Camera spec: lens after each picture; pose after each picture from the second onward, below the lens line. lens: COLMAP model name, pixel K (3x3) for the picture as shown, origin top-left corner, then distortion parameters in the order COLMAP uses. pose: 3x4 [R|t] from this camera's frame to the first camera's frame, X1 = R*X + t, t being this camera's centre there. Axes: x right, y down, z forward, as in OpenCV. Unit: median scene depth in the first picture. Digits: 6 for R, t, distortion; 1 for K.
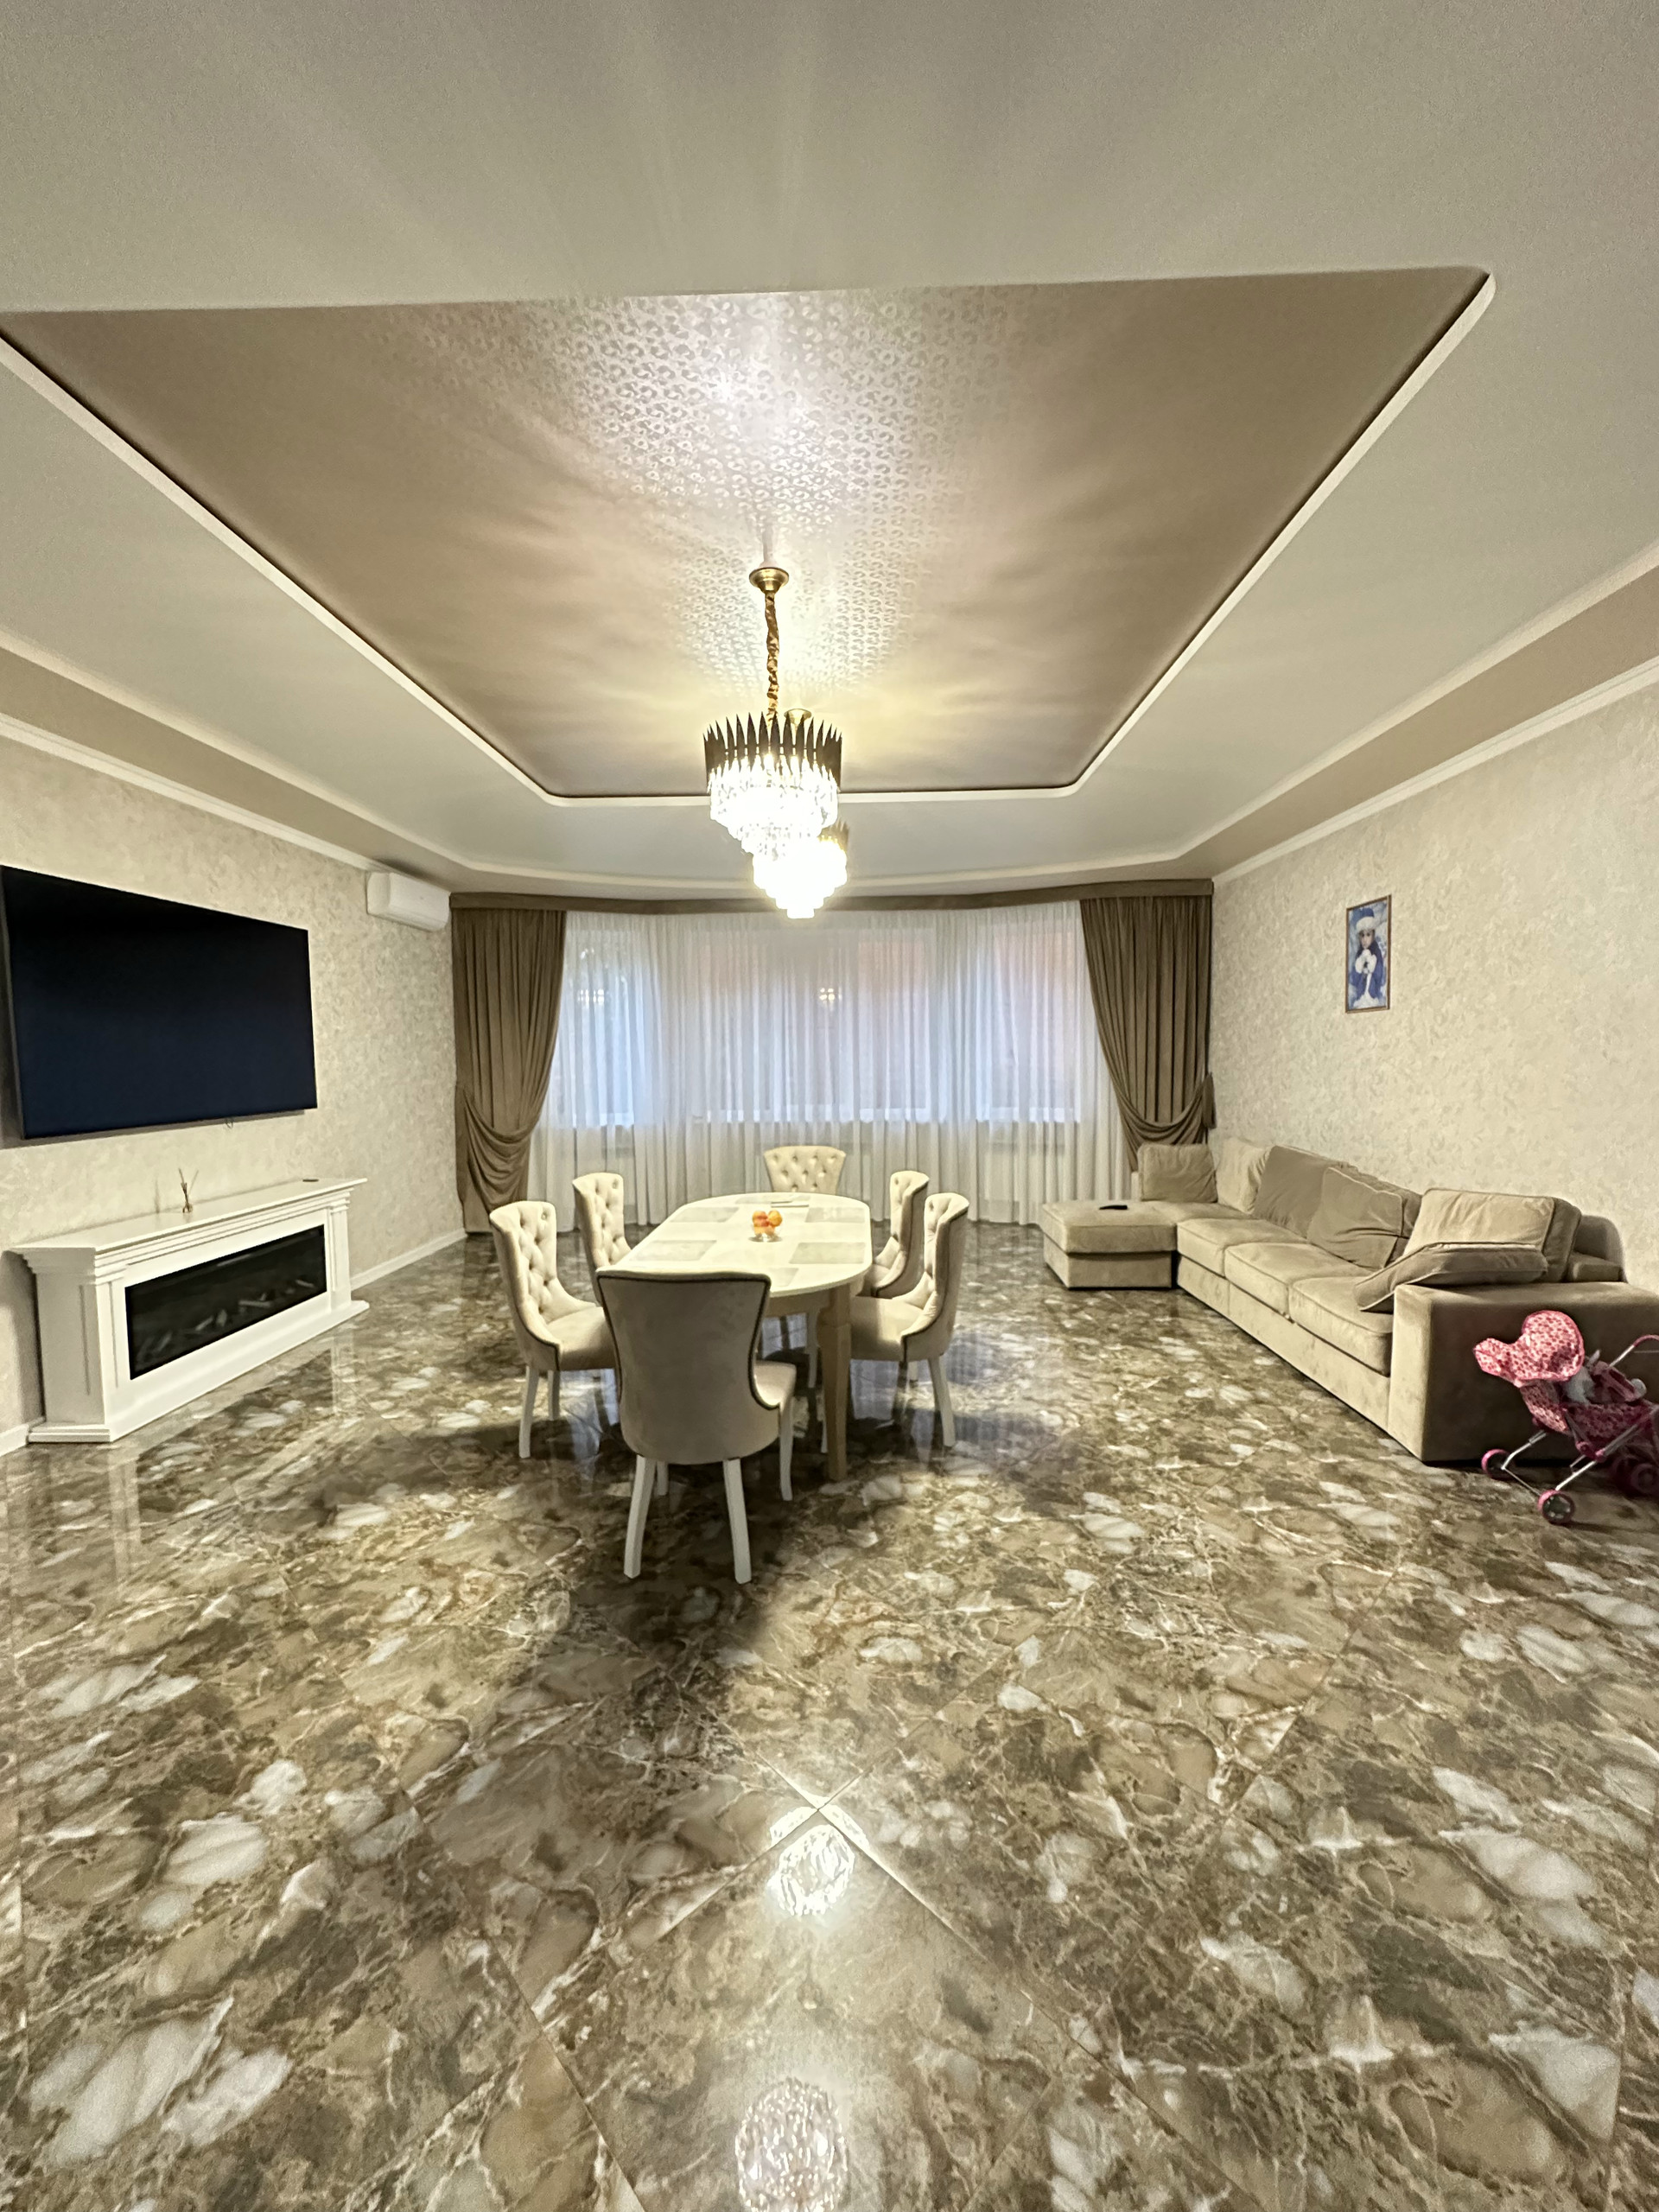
lens RADIAL K [[877.1, 0, 848.7], [0, 877.1, 1113.5], [0, 0, 1]] dist [-0.002637, 0.000755]
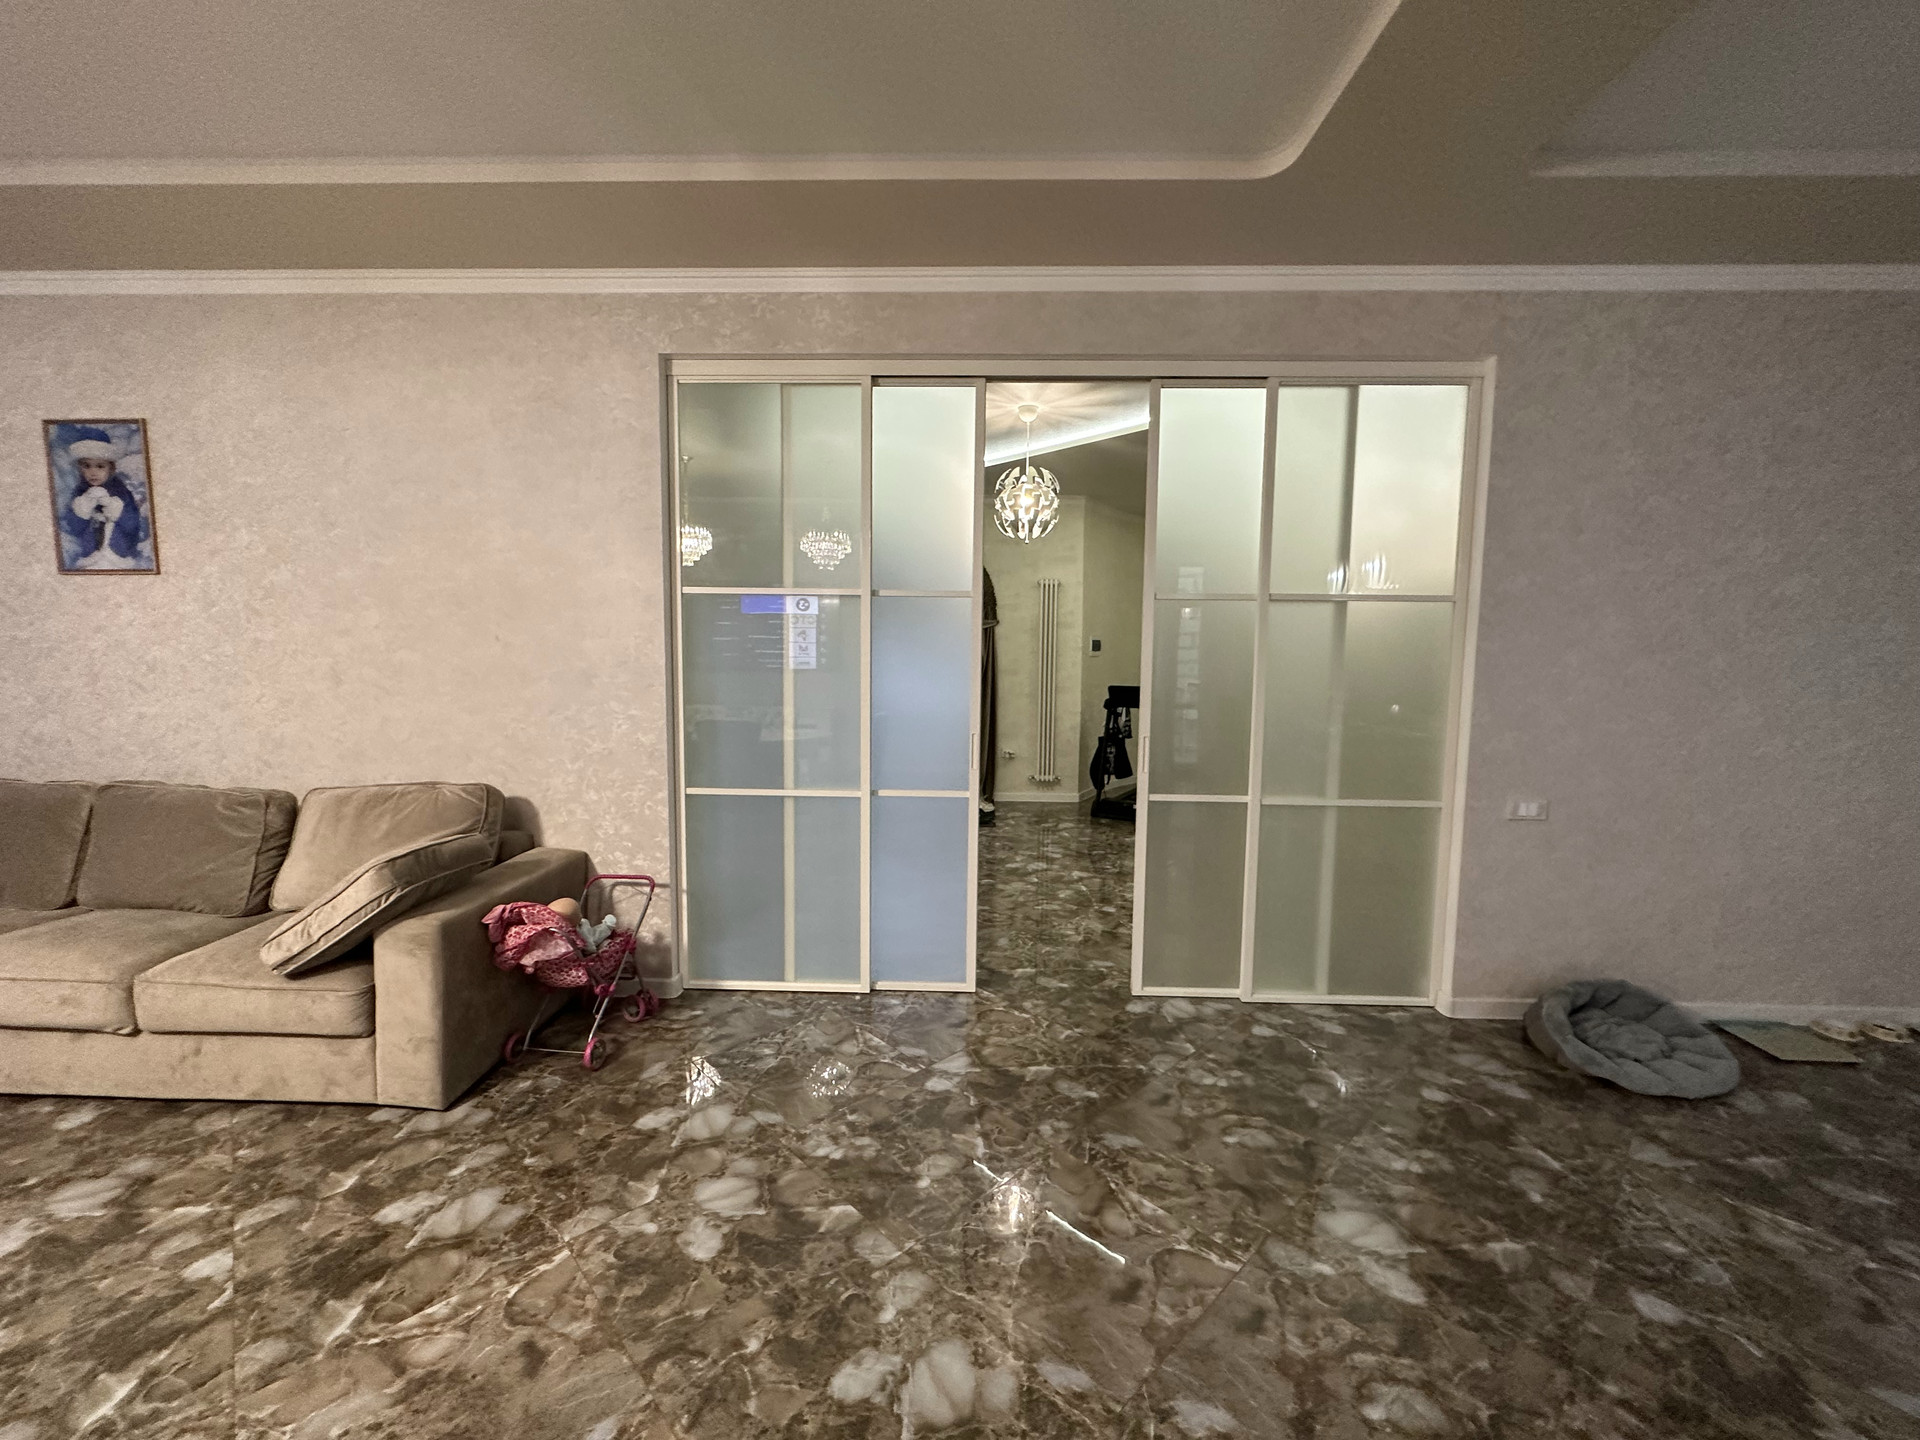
lens RADIAL K [[761.3, 0, 944.8], [0, 761.3, 720.1], [0, 0, 1]] dist [-0.002637, 0.000755]
pose [[0.017081, -0.075419, 0.997006, -0.045194], [0.056585, 0.995626, 0.074345, -0.007557], [-0.998252, 0.055146, 0.021273, 0.476909]]
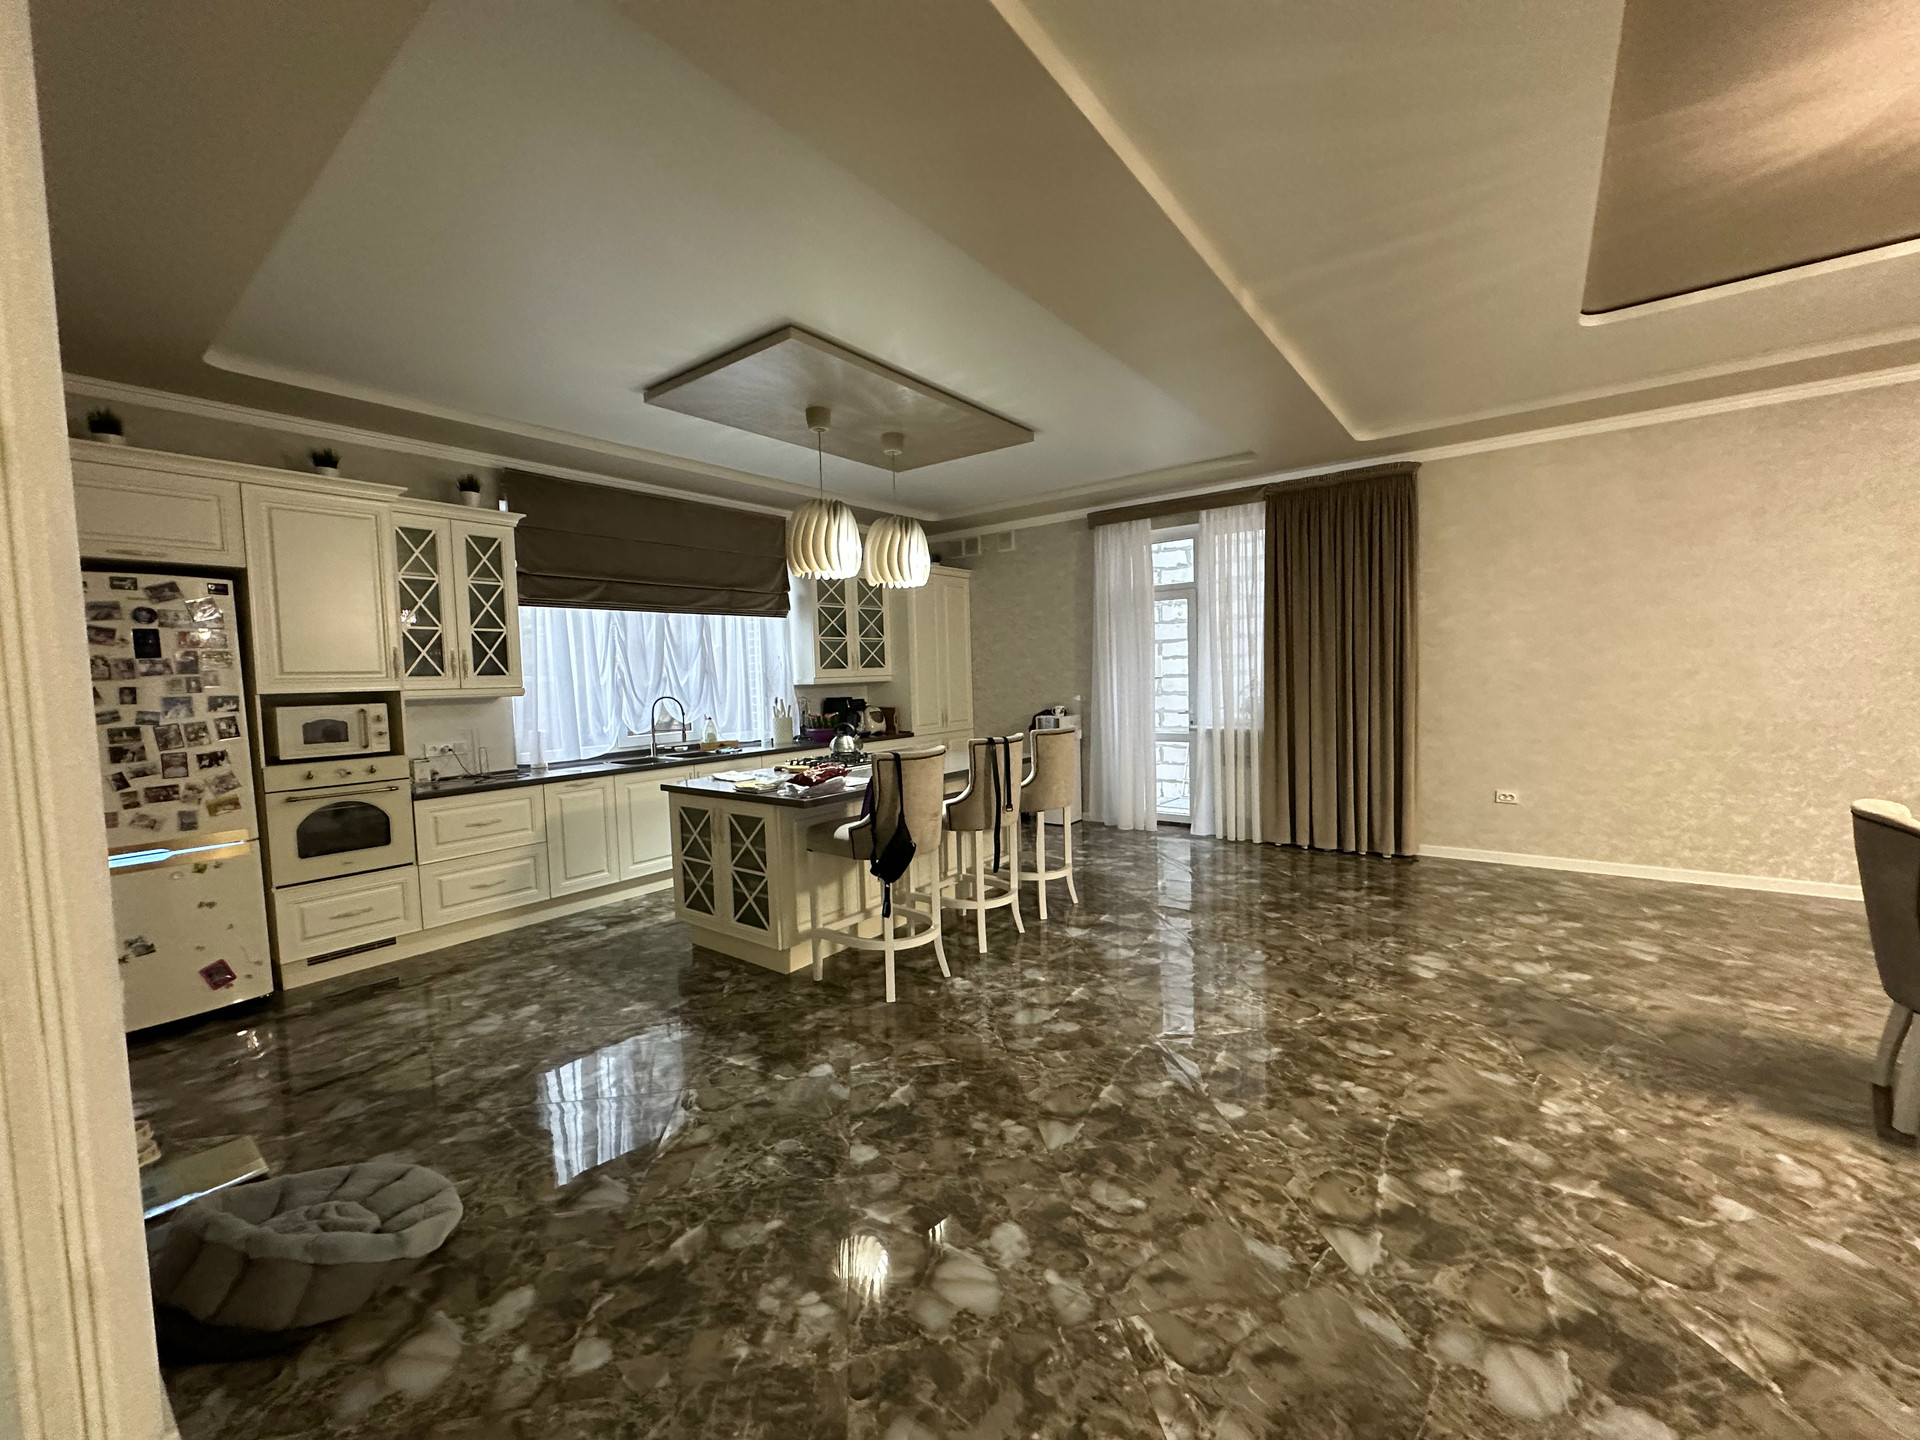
lens RADIAL K [[761.3, 0, 953.7], [0, 761.3, 718.9], [0, 0, 1]] dist [-0.002637, 0.000755]
pose [[-0.587594, 0.082188, -0.804971, 0.958969], [-0.018657, 0.993188, 0.115023, -0.019486], [0.808941, 0.082605, -0.582058, 0.465223]]
